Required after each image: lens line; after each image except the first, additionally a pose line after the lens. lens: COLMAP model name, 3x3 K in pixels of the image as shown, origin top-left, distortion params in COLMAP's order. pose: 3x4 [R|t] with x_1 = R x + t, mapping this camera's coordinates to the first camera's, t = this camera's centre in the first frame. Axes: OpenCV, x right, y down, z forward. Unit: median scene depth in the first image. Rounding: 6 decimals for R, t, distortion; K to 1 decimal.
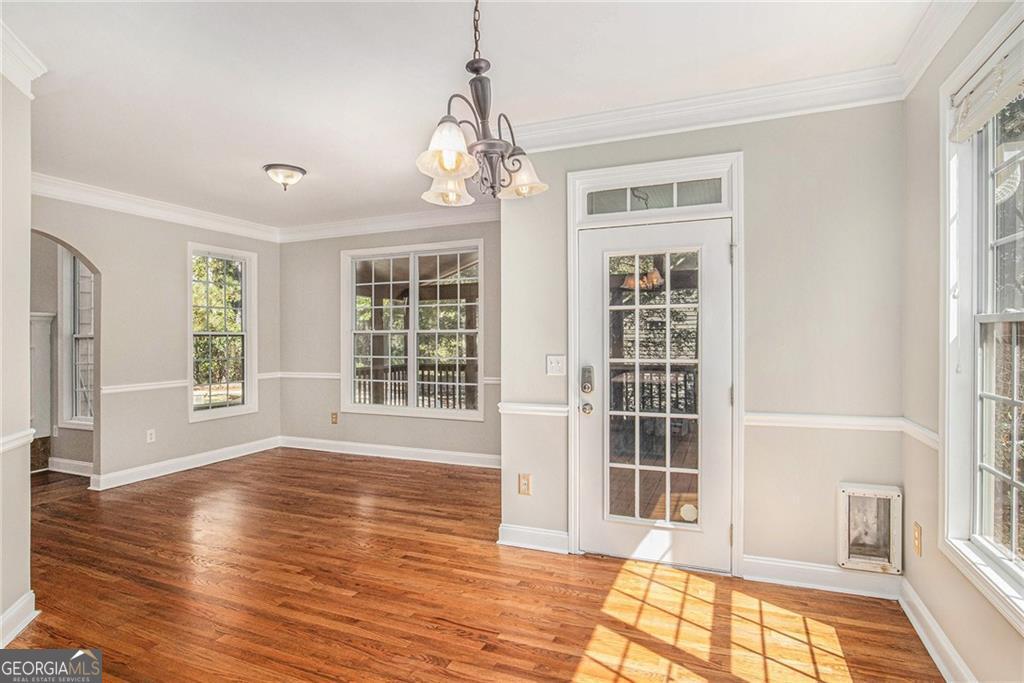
lens RADIAL K [[520.2, 0, 510.0], [0, 520.2, 344.8], [0, 0, 1]] dist [-0.015650, 0.009933]
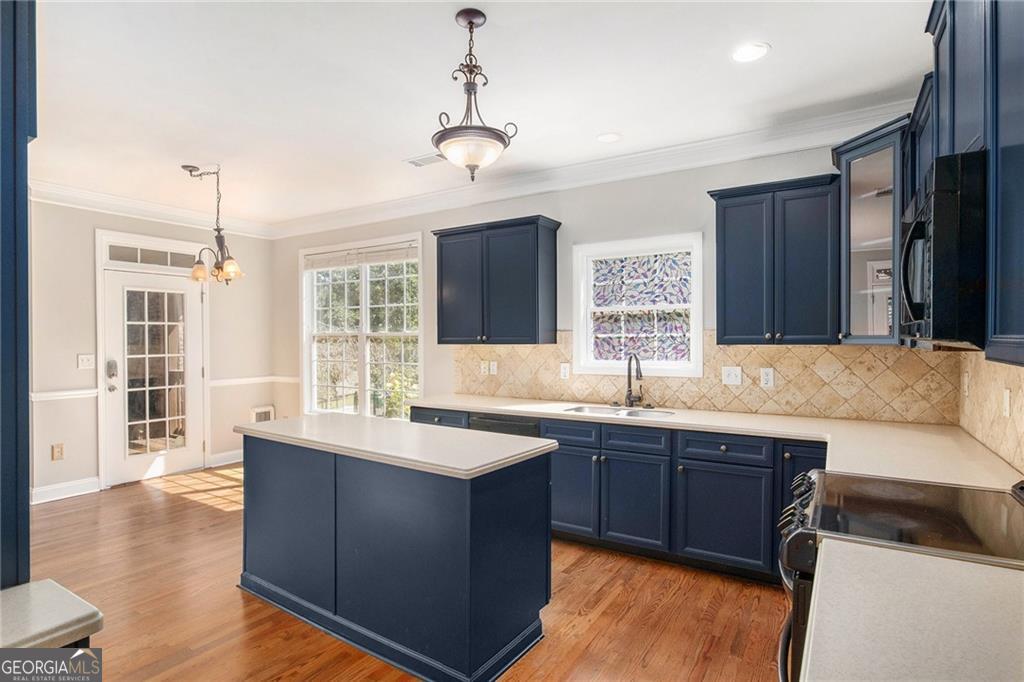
lens RADIAL K [[520.2, 0, 508.9], [0, 520.2, 339.9], [0, 0, 1]] dist [-0.015650, 0.009933]
pose [[0.160260, 0.003927, 0.987067, -1.151362], [0.013723, 0.999887, -0.006206, 0.005184], [-0.986980, 0.014540, 0.160188, -0.375916]]
